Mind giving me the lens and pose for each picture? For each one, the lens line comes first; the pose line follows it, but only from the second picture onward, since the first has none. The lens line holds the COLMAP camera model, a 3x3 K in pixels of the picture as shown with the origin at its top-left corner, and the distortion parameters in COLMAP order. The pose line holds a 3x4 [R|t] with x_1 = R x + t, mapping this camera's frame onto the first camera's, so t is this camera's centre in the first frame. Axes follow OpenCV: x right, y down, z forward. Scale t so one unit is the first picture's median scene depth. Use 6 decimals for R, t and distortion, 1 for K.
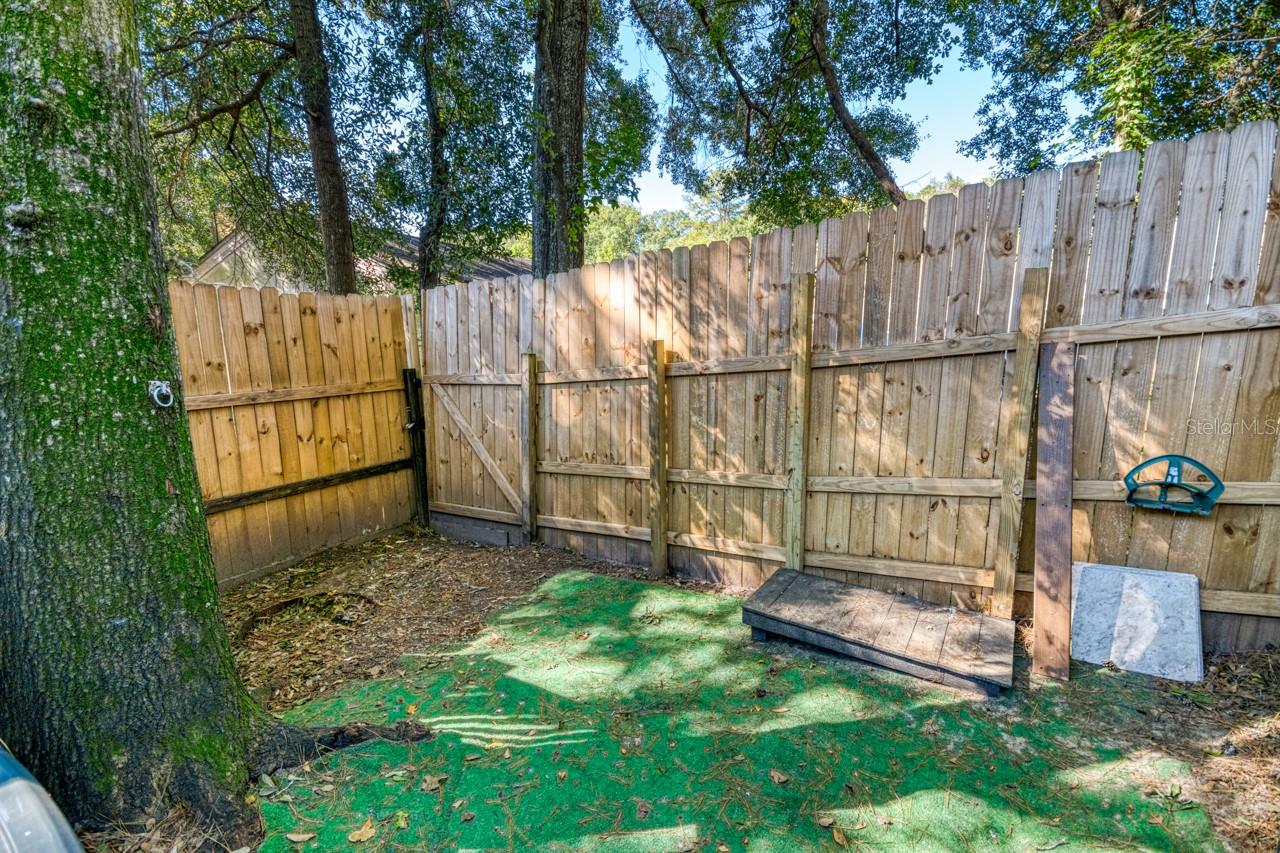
lens RADIAL K [[566.4, 0, 635.1], [0, 566.4, 420.8], [0, 0, 1]] dist [0.020315, -0.012238]
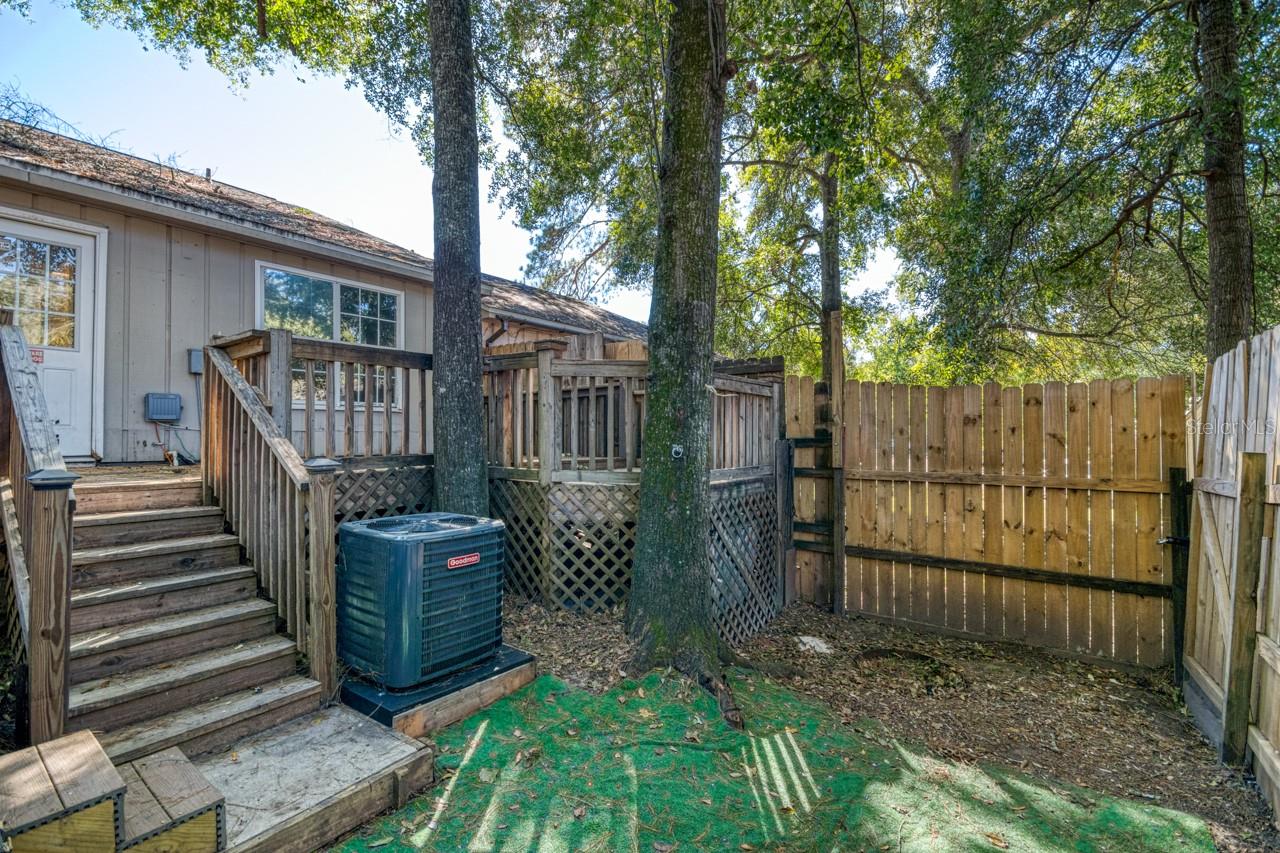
lens RADIAL K [[566.4, 0, 646.3], [0, 566.4, 424.8], [0, 0, 1]] dist [0.020315, -0.012238]
pose [[-0.059048, -0.001459, -0.998254, 0.478504], [-0.150711, 0.988550, 0.007470, -0.055172], [0.986813, 0.150889, -0.058592, 0.384700]]
